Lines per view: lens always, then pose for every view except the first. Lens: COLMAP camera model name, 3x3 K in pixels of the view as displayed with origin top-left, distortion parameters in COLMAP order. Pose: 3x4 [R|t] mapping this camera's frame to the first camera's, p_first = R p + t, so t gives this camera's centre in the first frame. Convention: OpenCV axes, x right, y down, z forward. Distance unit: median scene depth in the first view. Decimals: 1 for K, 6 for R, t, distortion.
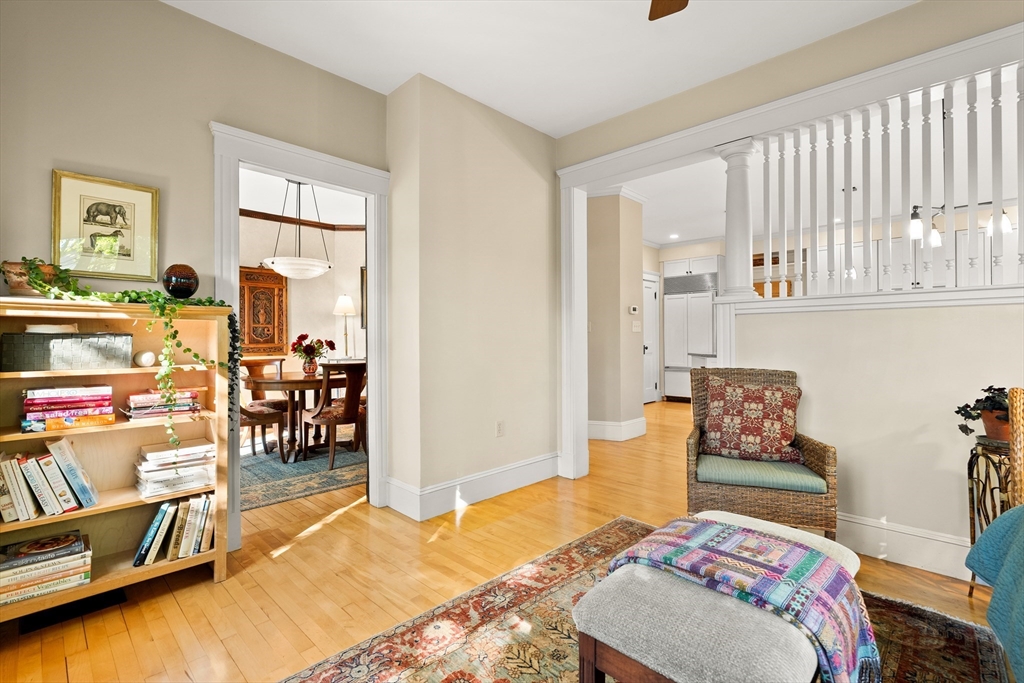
lens RADIAL K [[470.1, 0, 513.8], [0, 470.1, 338.2], [0, 0, 1]] dist [-0.001260, 0.000145]
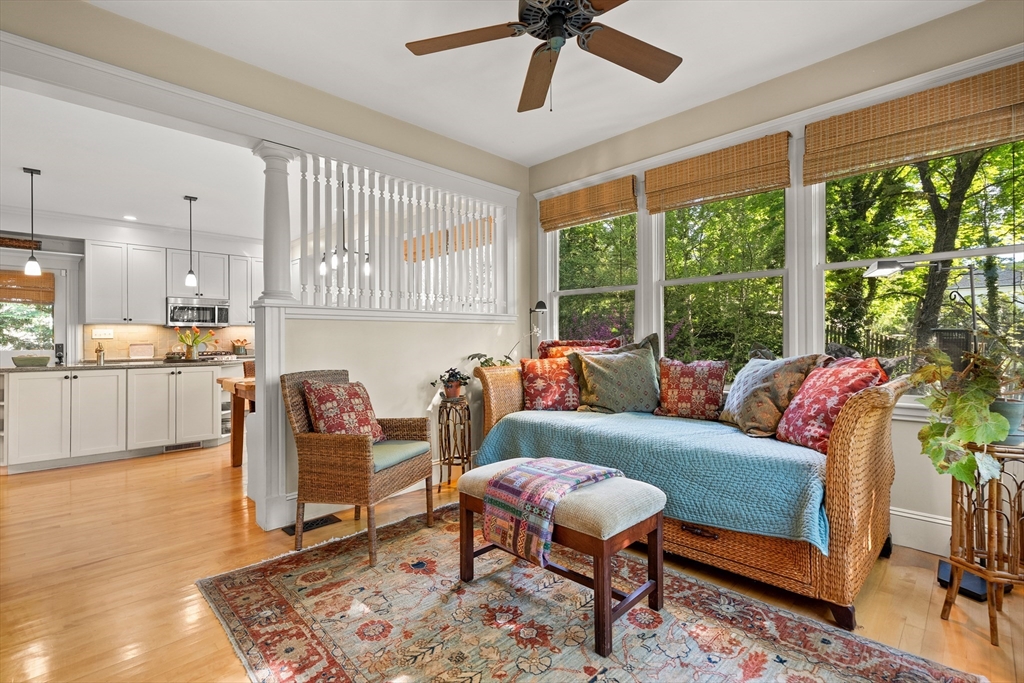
lens RADIAL K [[470.1, 0, 513.1], [0, 470.1, 339.6], [0, 0, 1]] dist [-0.001260, 0.000145]
pose [[0.014136, 0.001074, 0.999900, -0.705977], [0.006254, 0.999980, -0.001163, -0.002030], [-0.999881, 0.006270, 0.014129, 0.671073]]
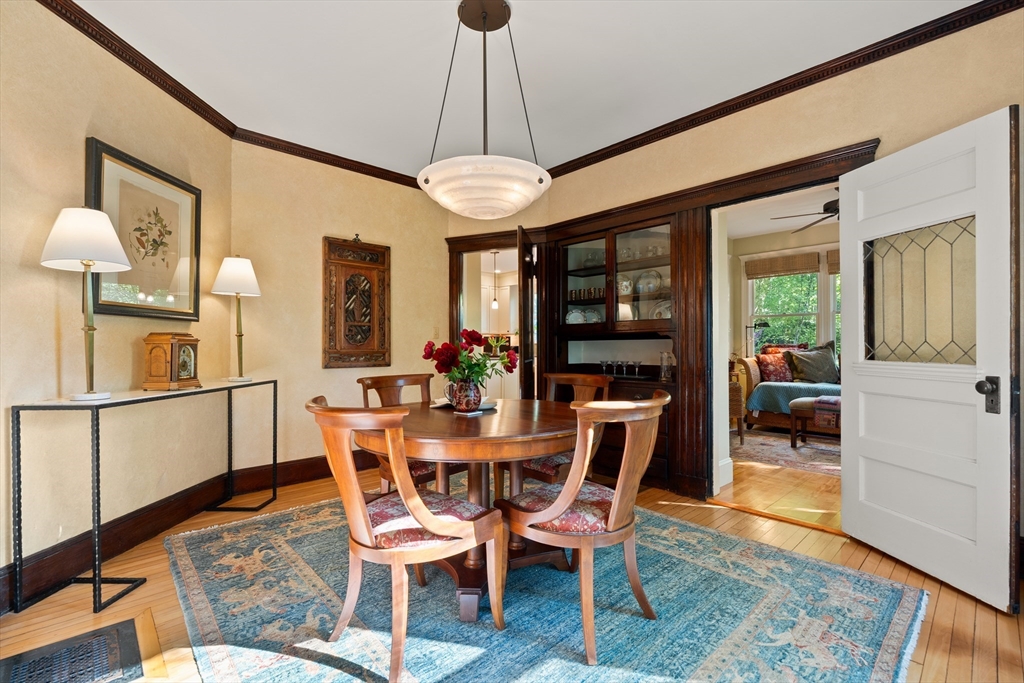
lens RADIAL K [[470.1, 0, 511.3], [0, 470.1, 341.4], [0, 0, 1]] dist [-0.001260, 0.000145]
pose [[0.029260, 0.006533, 0.999550, -2.114641], [0.003001, 0.999974, -0.006624, -0.003165], [-0.999567, 0.003193, 0.029240, 2.161869]]
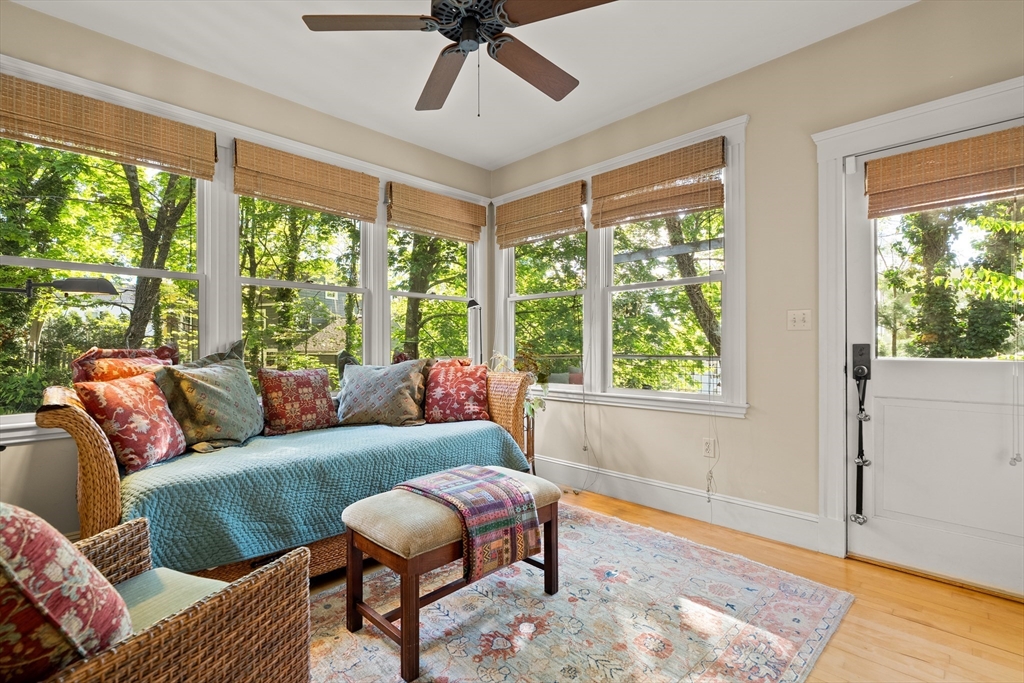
lens RADIAL K [[470.1, 0, 510.7], [0, 470.1, 344.8], [0, 0, 1]] dist [-0.001260, 0.000145]
pose [[-0.999948, 0.003349, 0.009618, 0.160667], [0.003299, 0.999981, -0.005206, 0.000886], [-0.009636, -0.005174, -0.999940, 1.538516]]
